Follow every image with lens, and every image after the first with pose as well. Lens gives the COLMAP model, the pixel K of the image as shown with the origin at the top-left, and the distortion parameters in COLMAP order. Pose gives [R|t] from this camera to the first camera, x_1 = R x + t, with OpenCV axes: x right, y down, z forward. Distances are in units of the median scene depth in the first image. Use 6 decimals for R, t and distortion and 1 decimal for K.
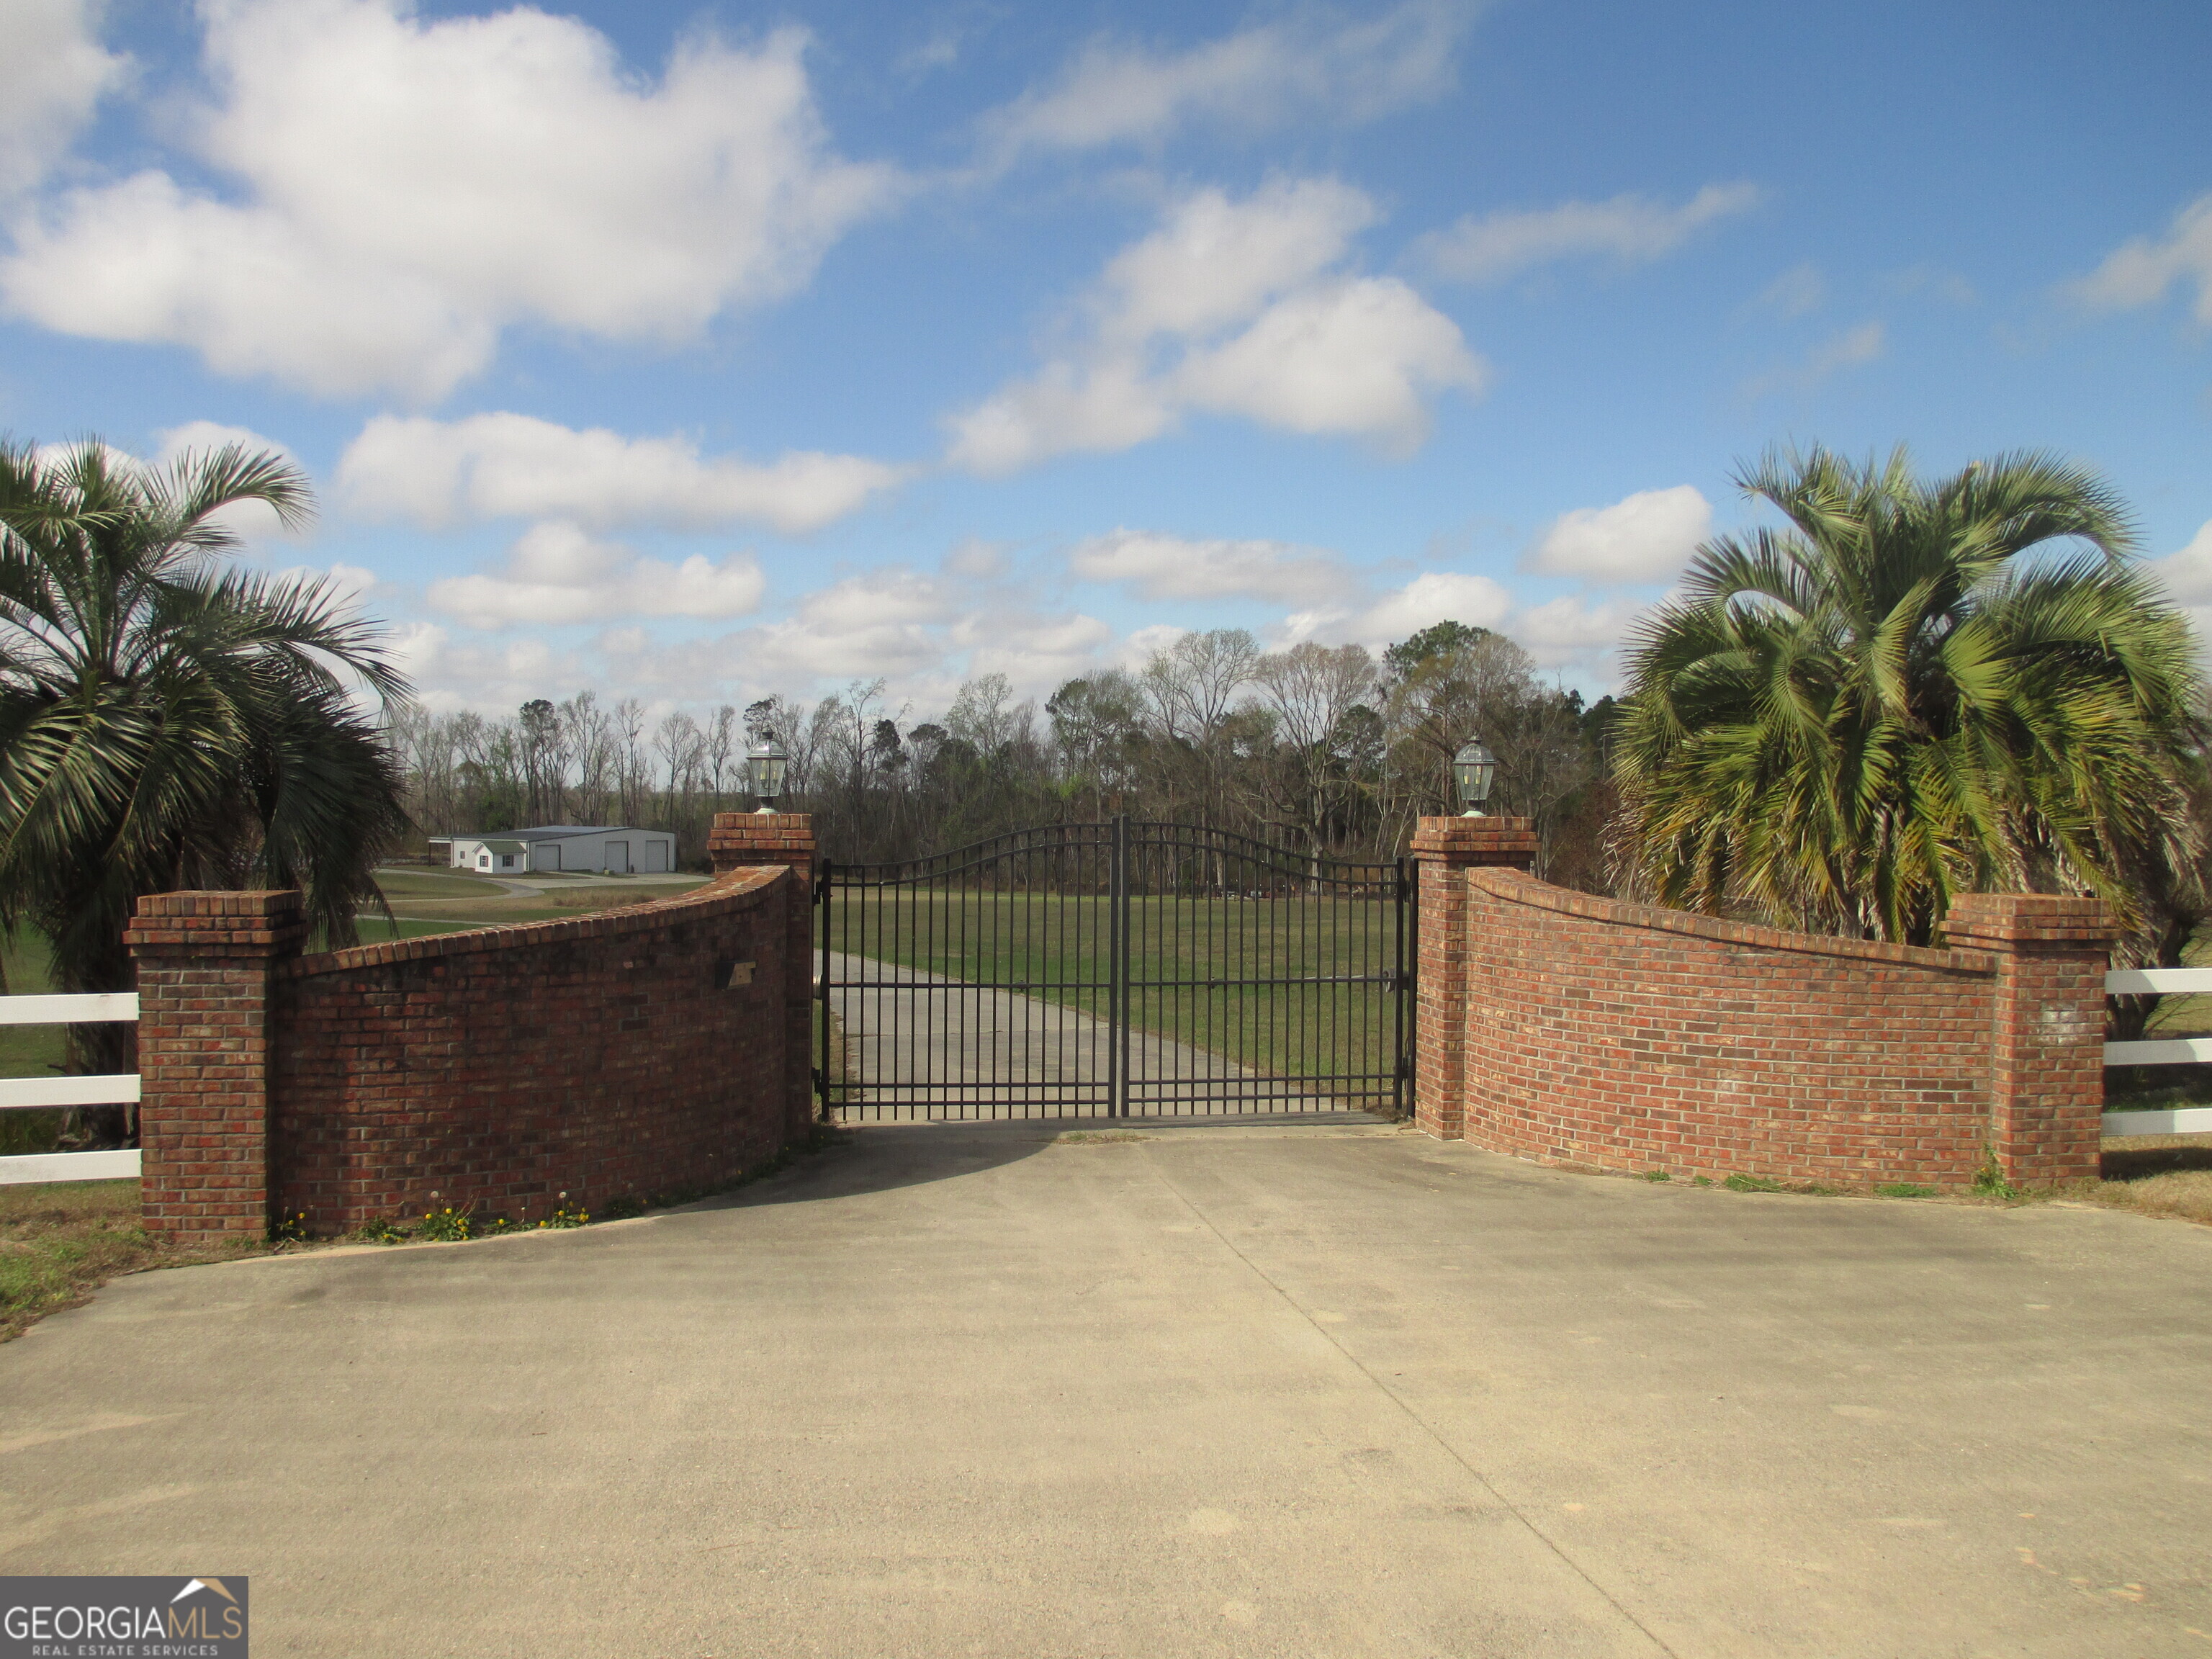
lens RADIAL K [[1822.3, 0, 1098.7], [0, 1822.3, 838.4], [0, 0, 1]] dist [-0.098571, 0.046245]
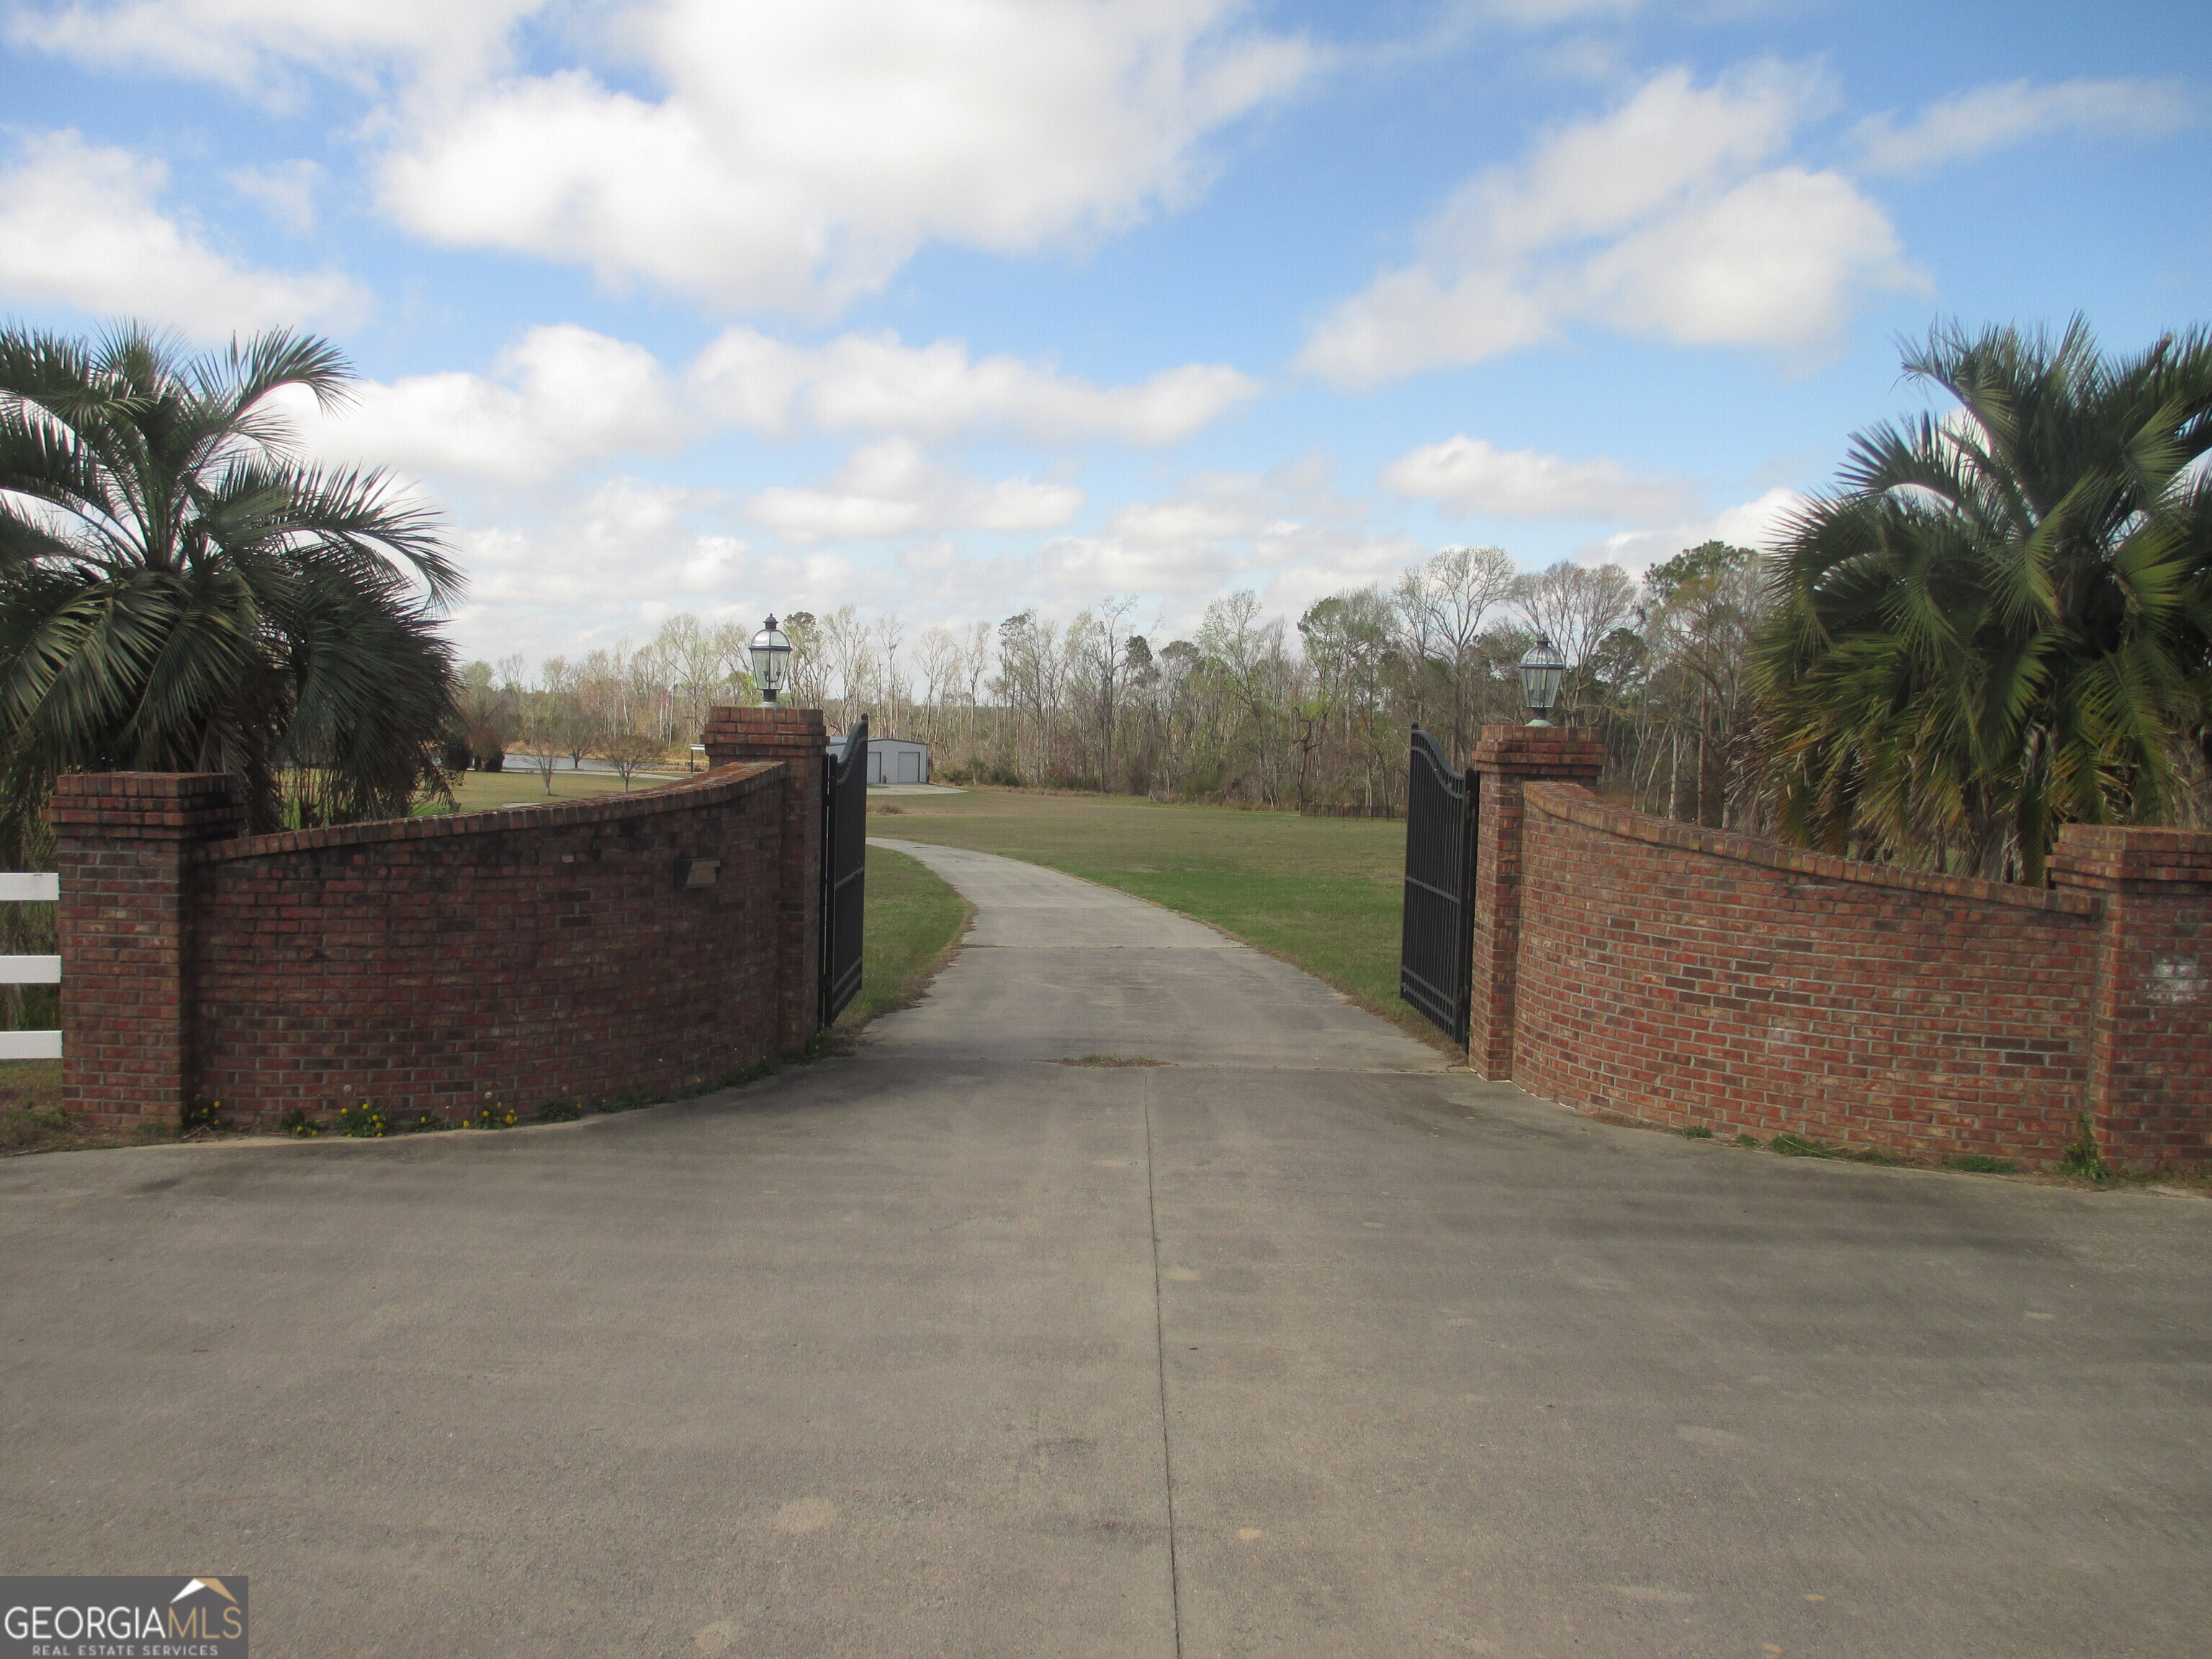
lens RADIAL K [[1822.3, 0, 1098.7], [0, 1822.3, 838.4], [0, 0, 1]] dist [-0.098571, 0.046245]
pose [[0.989792, 0.027548, -0.139829, 0.139447], [-0.021291, 0.998712, 0.046045, 0.008405], [0.140918, -0.042597, 0.989104, 0.088076]]
